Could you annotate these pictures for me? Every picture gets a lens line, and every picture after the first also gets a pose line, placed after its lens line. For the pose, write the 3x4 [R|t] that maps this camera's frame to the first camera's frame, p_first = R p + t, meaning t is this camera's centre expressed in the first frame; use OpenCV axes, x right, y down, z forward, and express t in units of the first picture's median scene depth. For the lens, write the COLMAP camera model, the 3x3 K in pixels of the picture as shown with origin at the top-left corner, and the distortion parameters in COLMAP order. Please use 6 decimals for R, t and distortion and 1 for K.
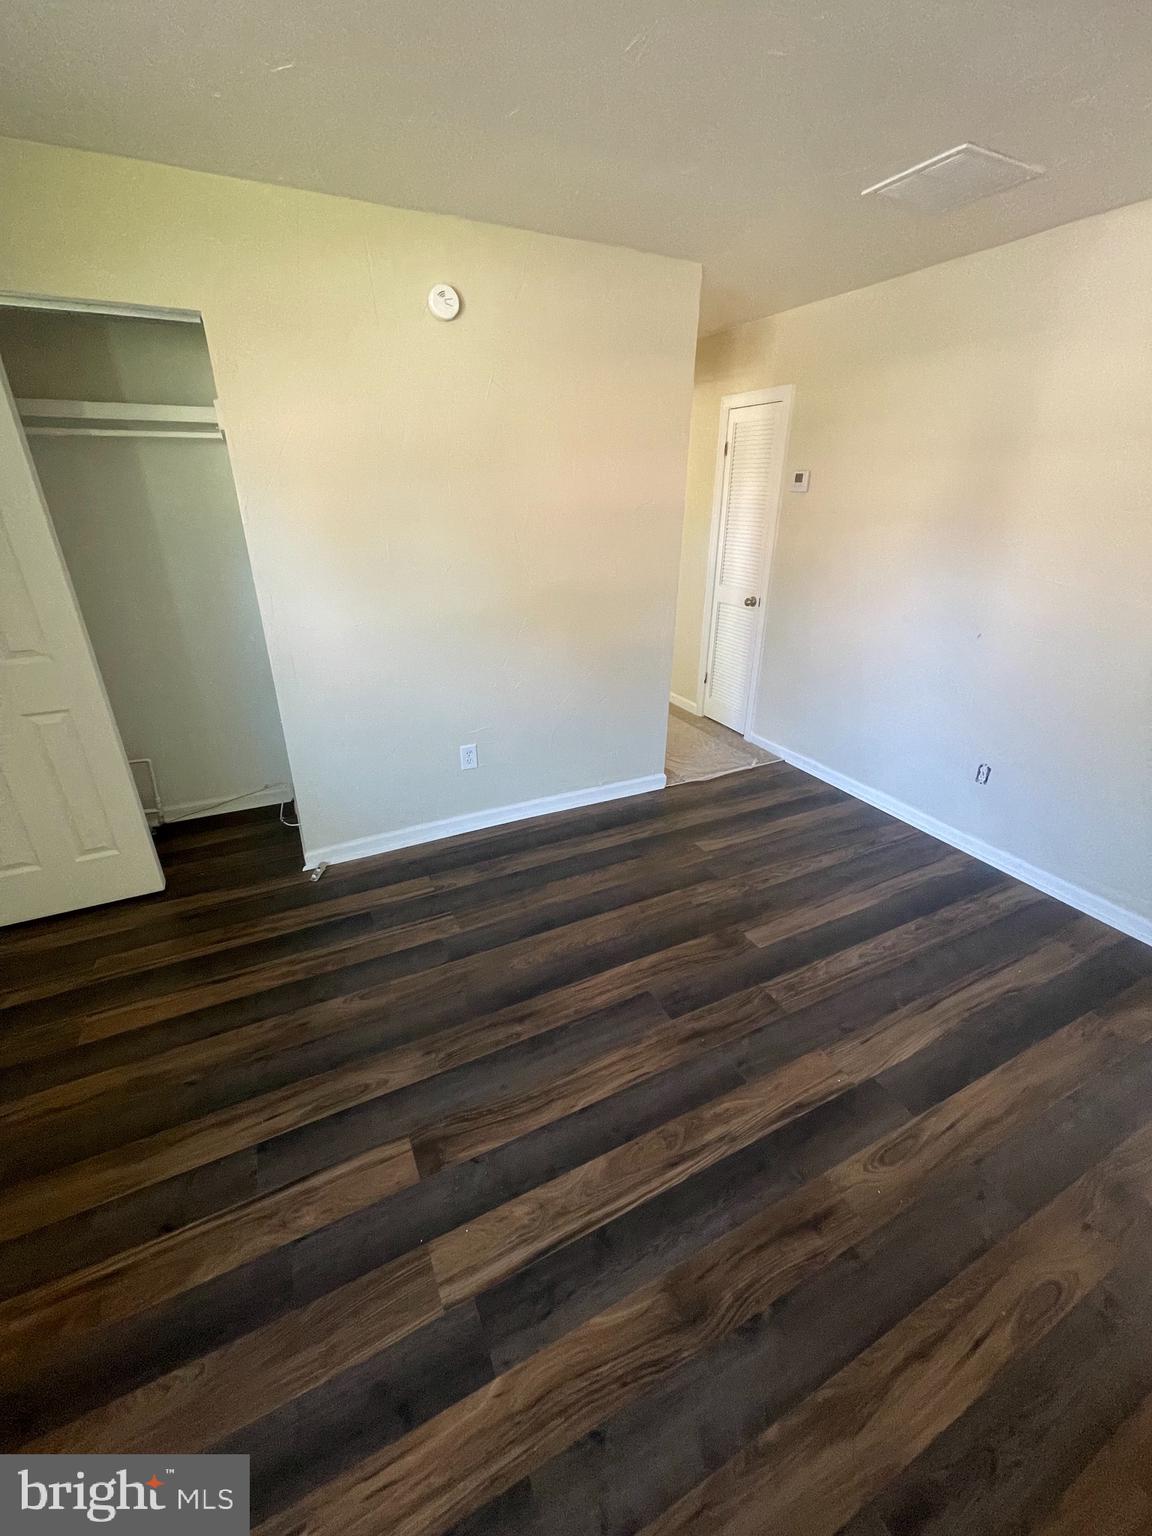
lens RADIAL K [[620.4, 0, 588.0], [0, 620.4, 755.1], [0, 0, 1]] dist [0.000307, 0.000206]
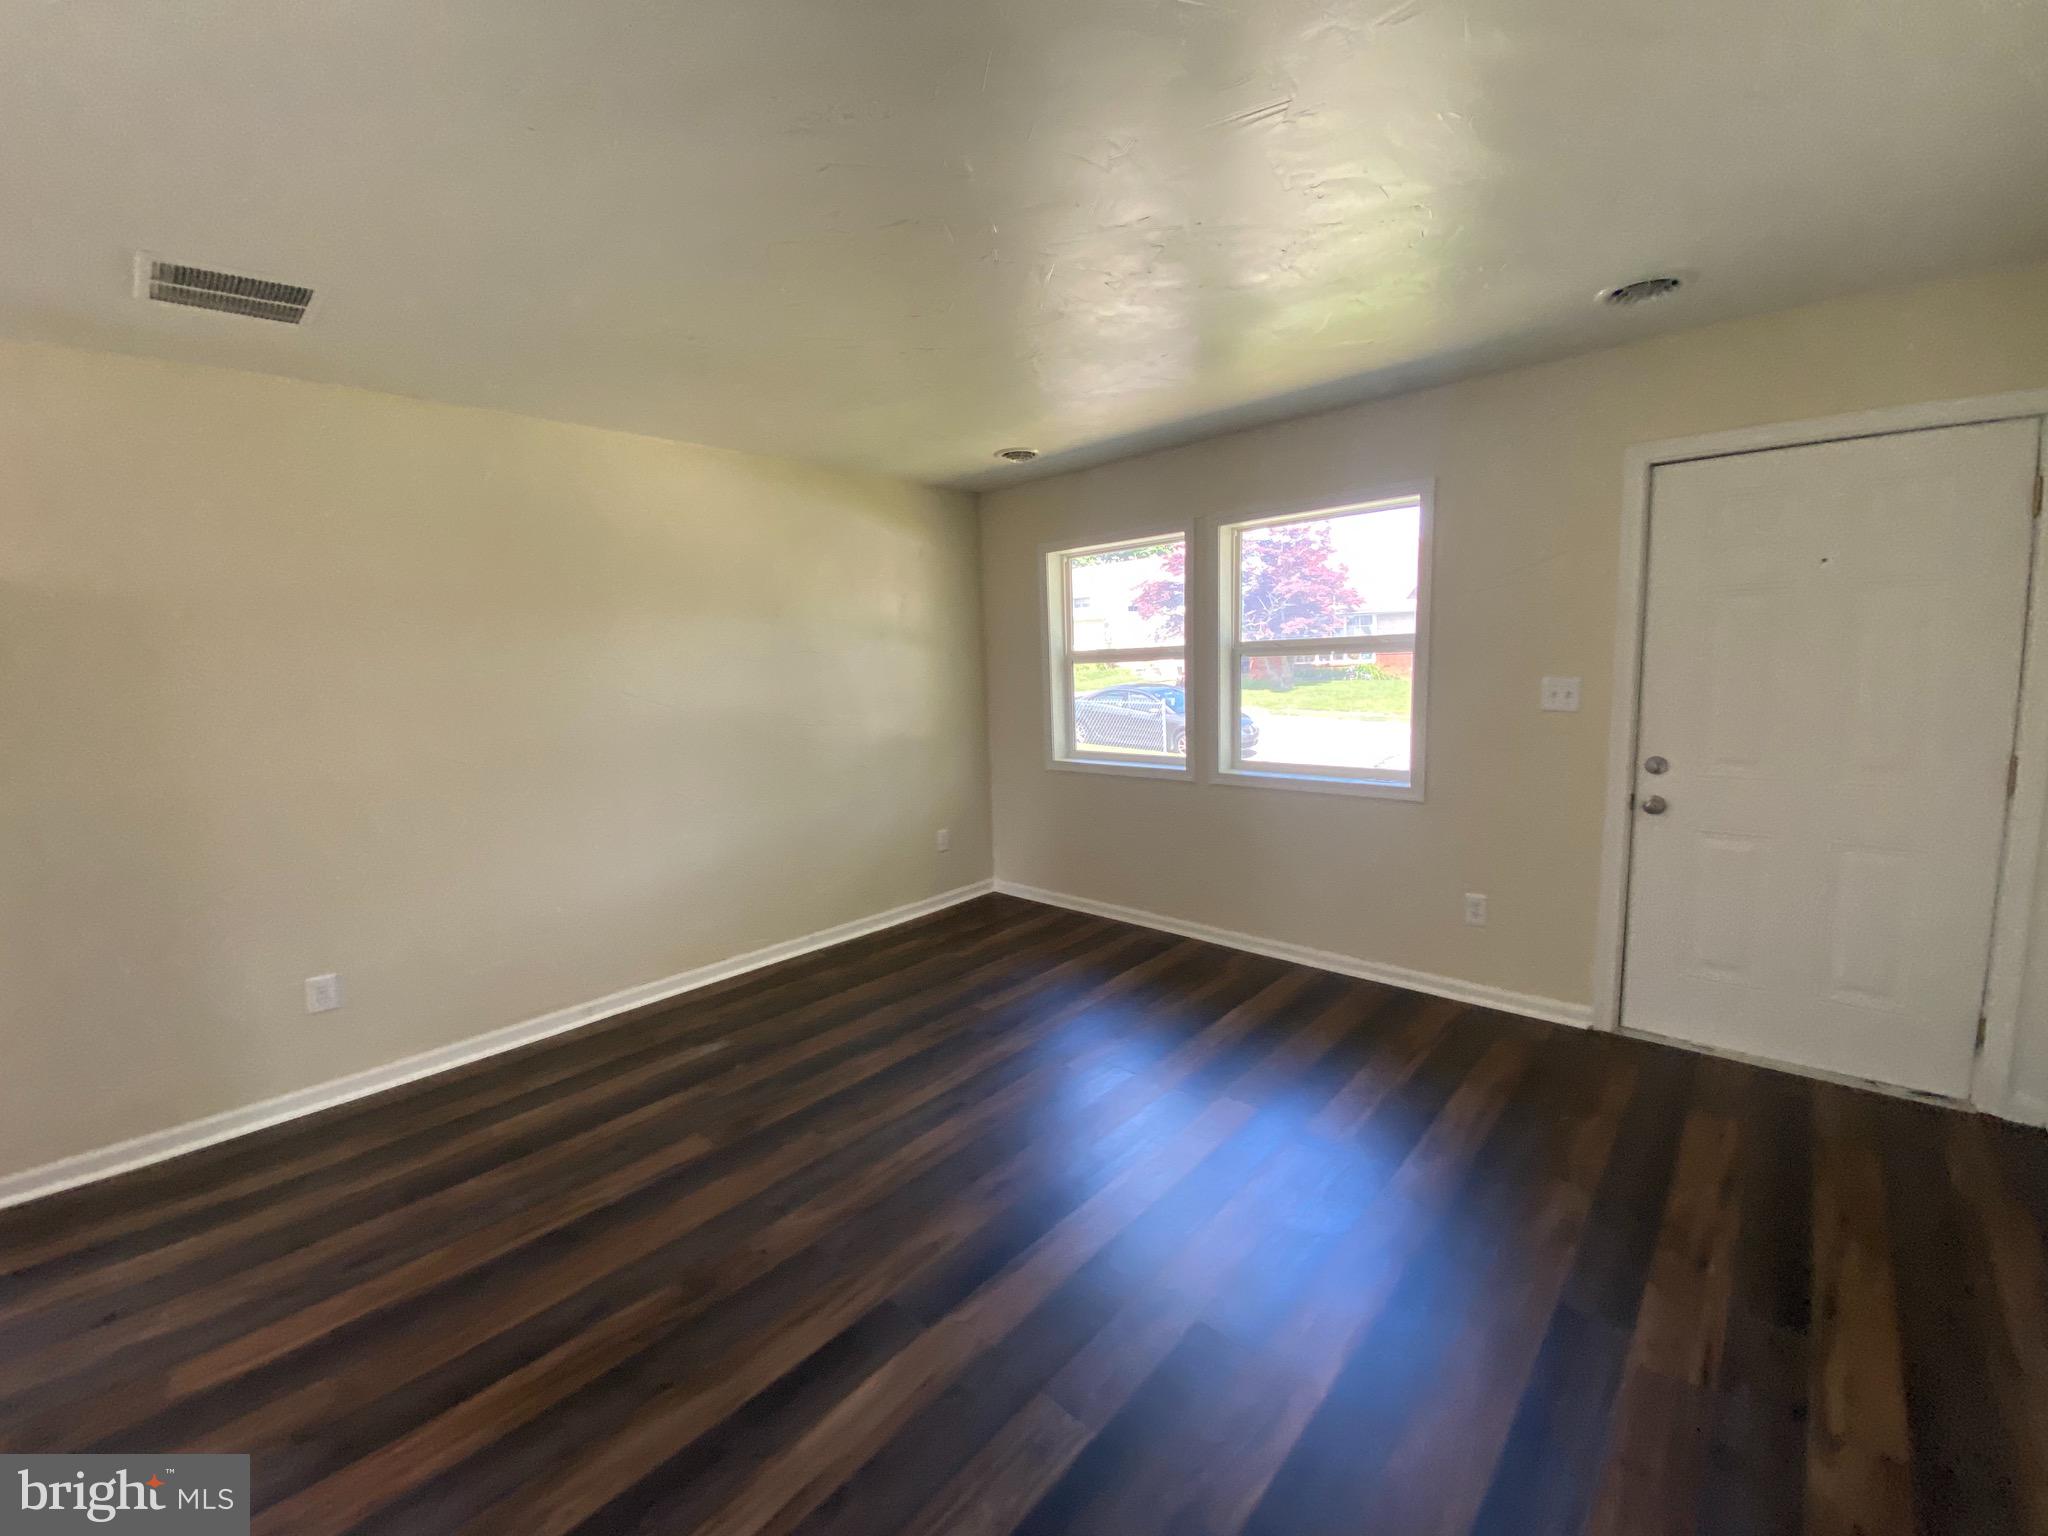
lens RADIAL K [[830.0, 0, 1014.1], [0, 830.0, 760.5], [0, 0, 1]] dist [0.033605, -0.027787]
pose [[-0.940924, 0.067479, -0.331827, 0.560394], [-0.110096, 0.865736, 0.488241, -0.501534], [0.320221, 0.495931, -0.807163, 1.301324]]
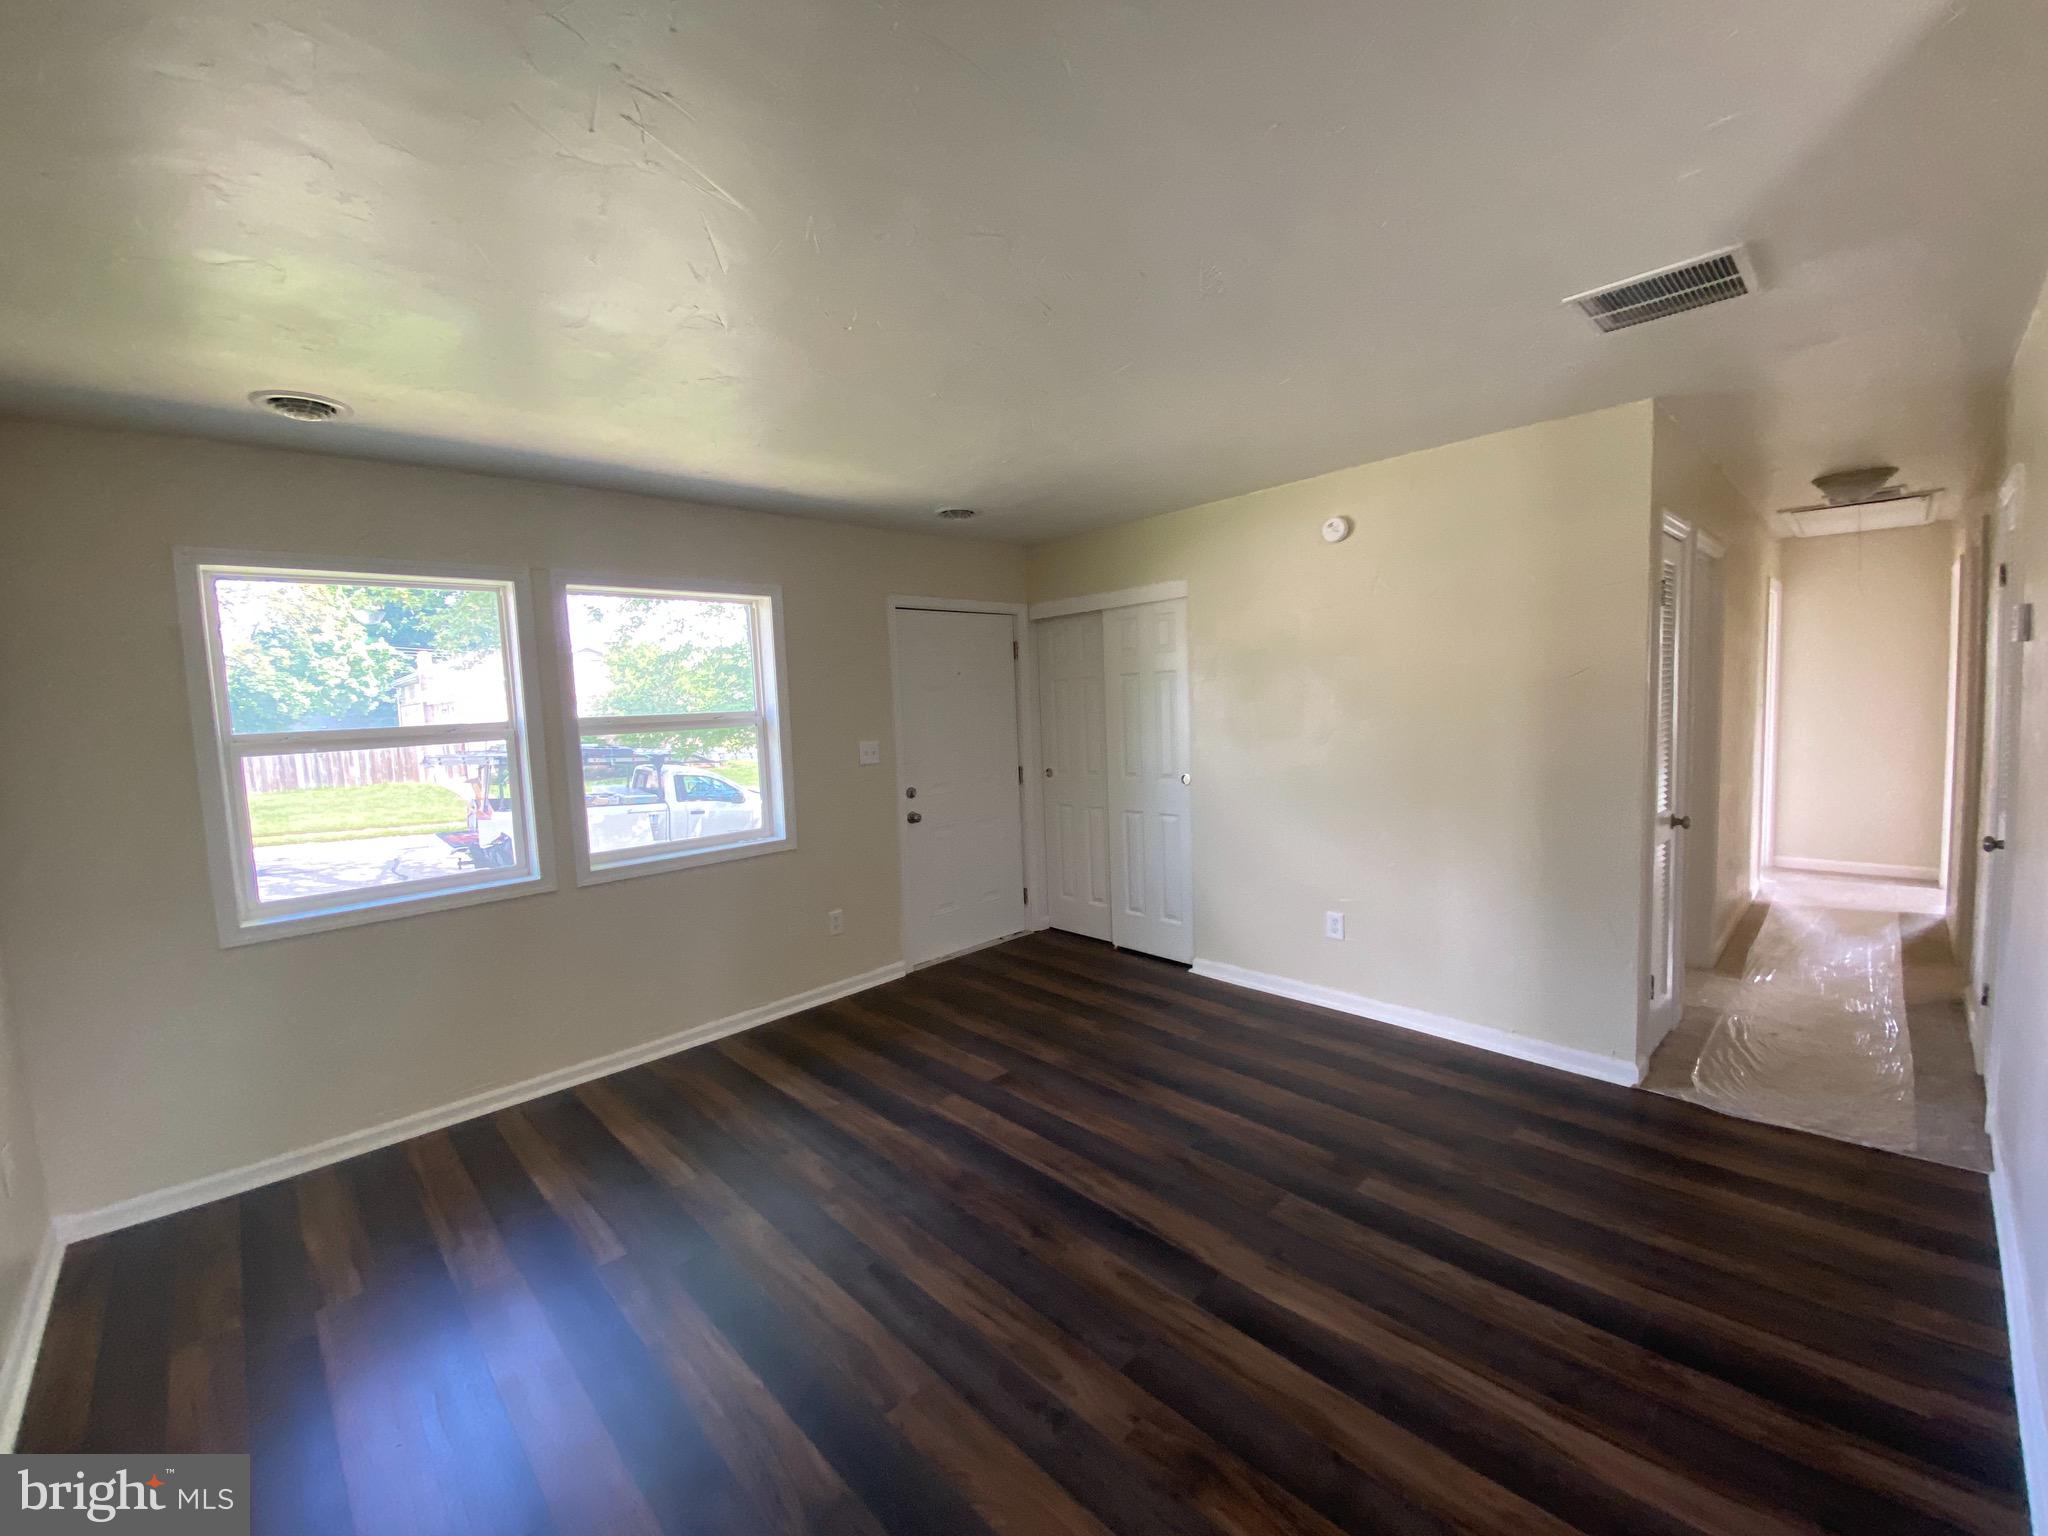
lens RADIAL K [[830.0, 0, 1014.1], [0, 830.0, 760.5], [0, 0, 1]] dist [0.033605, -0.027787]
pose [[0.283135, 0.051760, -0.957682, 1.273532], [-0.343438, 0.937798, -0.050851, -0.001103], [0.895480, 0.343303, 0.283300, 0.127614]]
